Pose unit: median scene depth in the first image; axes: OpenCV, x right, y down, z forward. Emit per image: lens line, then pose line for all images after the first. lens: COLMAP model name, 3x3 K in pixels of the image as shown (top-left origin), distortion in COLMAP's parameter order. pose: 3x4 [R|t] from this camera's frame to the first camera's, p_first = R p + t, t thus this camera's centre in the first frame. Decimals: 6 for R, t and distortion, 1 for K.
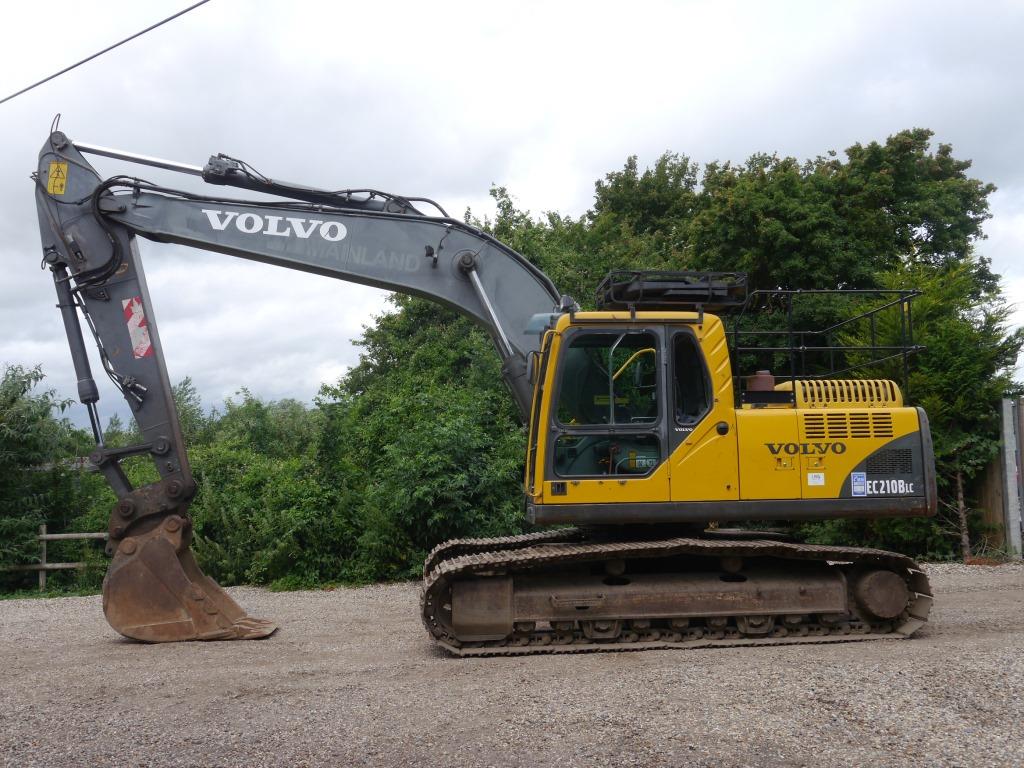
lens RADIAL K [[926.3, 0, 512.0], [0, 926.3, 384.0], [0, 0, 1]] dist [-0.011773, -0.001205]
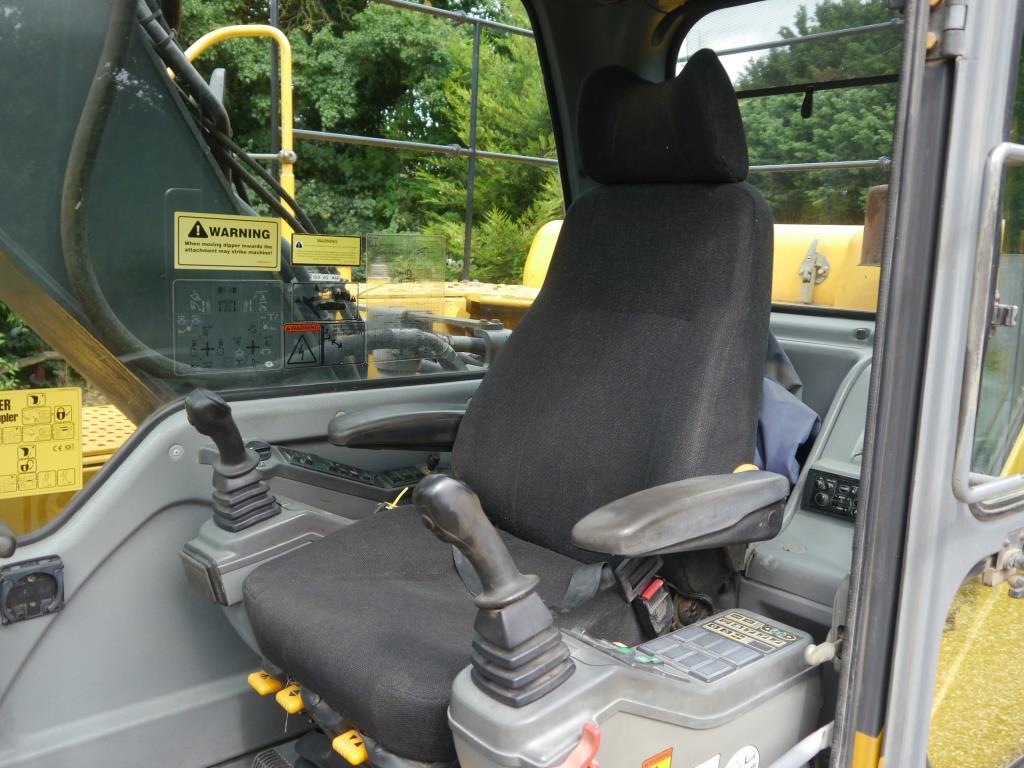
lens RADIAL K [[926.3, 0, 512.0], [0, 926.3, 384.0], [0, 0, 1]] dist [-0.011773, -0.001205]
pose [[0.797979, -0.037362, 0.601527, 0.026421], [-0.116349, 0.969751, 0.214581, -0.000003], [-0.591348, -0.241218, 0.769494, 0.590294]]
